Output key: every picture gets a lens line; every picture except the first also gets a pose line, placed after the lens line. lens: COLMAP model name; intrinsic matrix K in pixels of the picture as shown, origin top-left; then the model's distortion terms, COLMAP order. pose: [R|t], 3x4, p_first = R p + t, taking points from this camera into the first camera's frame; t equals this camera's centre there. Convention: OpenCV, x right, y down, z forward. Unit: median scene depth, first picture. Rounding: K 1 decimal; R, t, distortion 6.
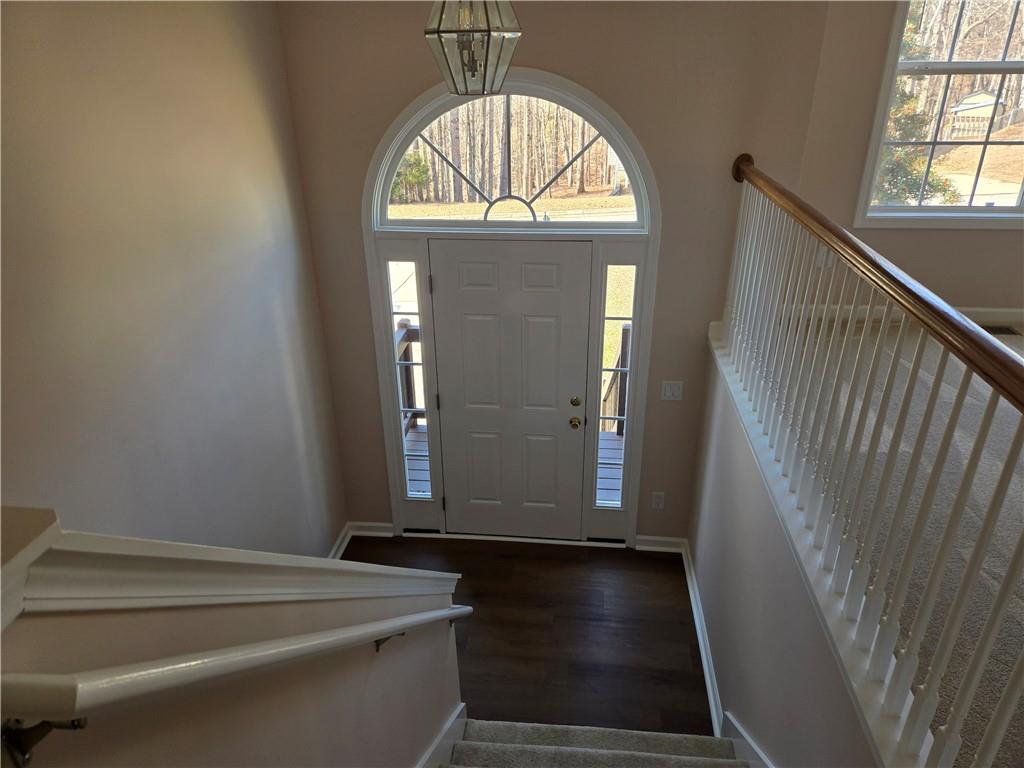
lens RADIAL K [[684.3, 0, 513.0], [0, 684.3, 384.3], [0, 0, 1]] dist [0.070332, -0.072393]
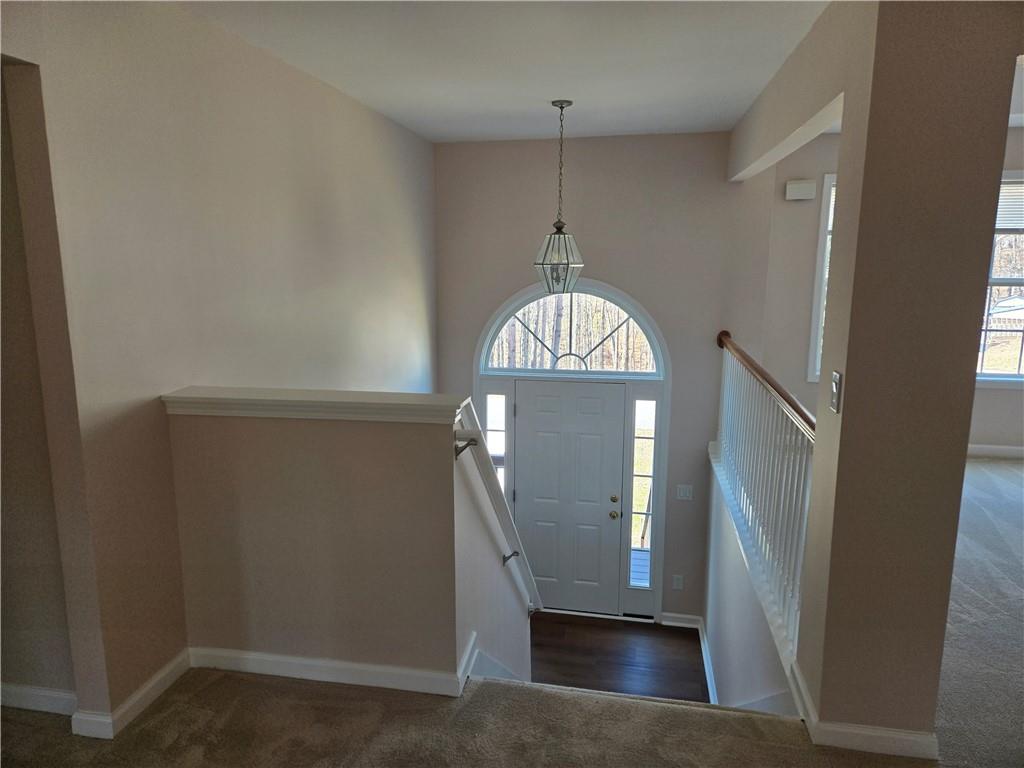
lens RADIAL K [[684.3, 0, 513.0], [0, 684.3, 384.3], [0, 0, 1]] dist [0.070332, -0.072393]
pose [[0.997247, 0.027328, -0.068938, -0.023091], [-0.044139, 0.965754, -0.255678, 0.167656], [0.059590, 0.258017, 0.964301, -0.410718]]
